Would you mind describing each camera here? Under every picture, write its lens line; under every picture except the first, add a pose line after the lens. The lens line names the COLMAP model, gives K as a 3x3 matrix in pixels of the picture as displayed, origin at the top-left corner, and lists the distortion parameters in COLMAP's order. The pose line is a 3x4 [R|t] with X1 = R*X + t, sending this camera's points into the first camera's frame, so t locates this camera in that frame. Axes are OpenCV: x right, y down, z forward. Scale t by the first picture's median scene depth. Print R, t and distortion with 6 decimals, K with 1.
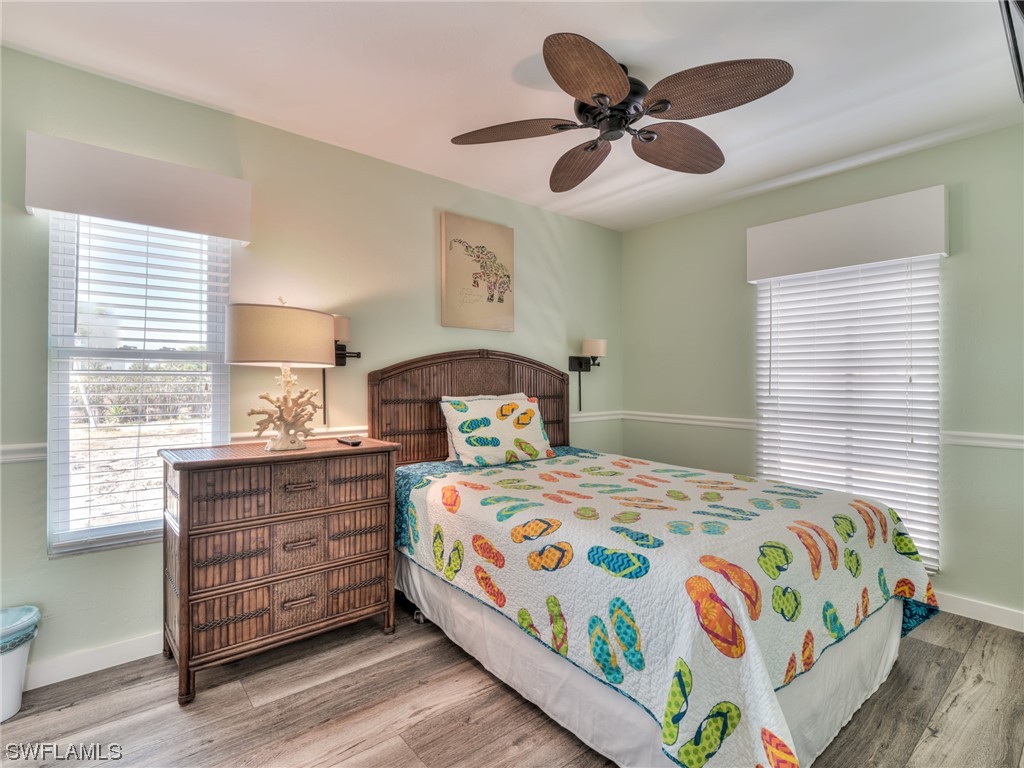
lens RADIAL K [[504.5, 0, 501.8], [0, 504.5, 381.3], [0, 0, 1]] dist [-0.000317, -0.008302]
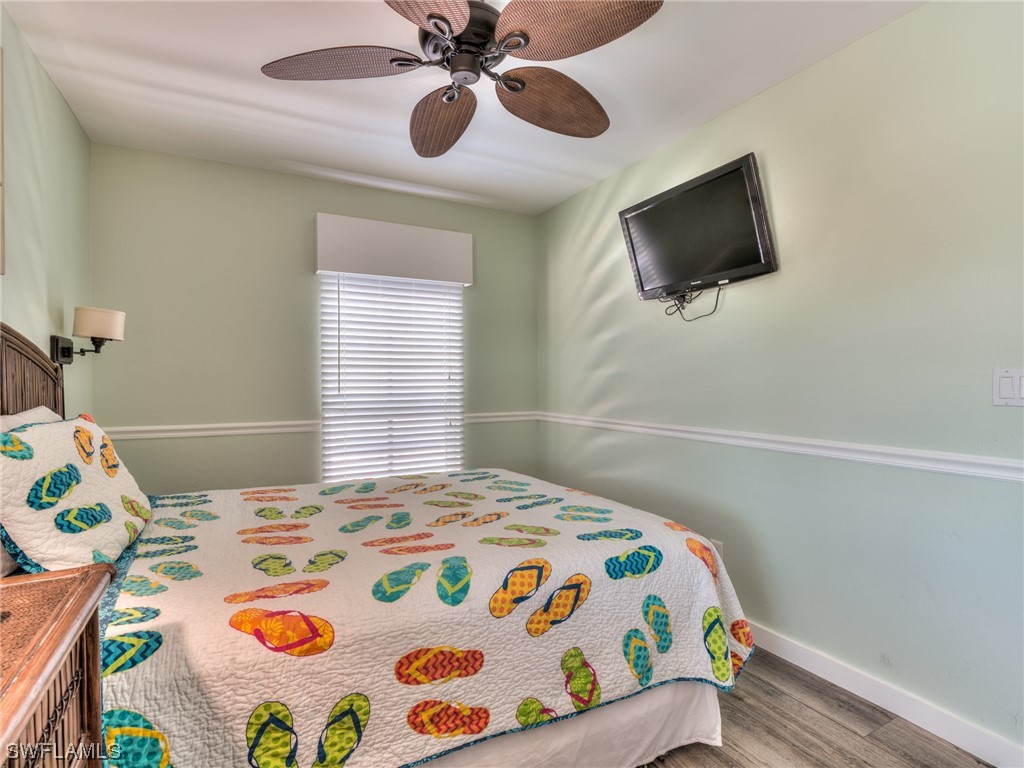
lens RADIAL K [[504.5, 0, 529.8], [0, 504.5, 382.6], [0, 0, 1]] dist [-0.000317, -0.008302]
pose [[0.187356, -0.013874, 0.982194, -0.535415], [0.007441, 0.999892, 0.012705, -0.003795], [-0.982264, 0.004928, 0.187439, 0.711361]]
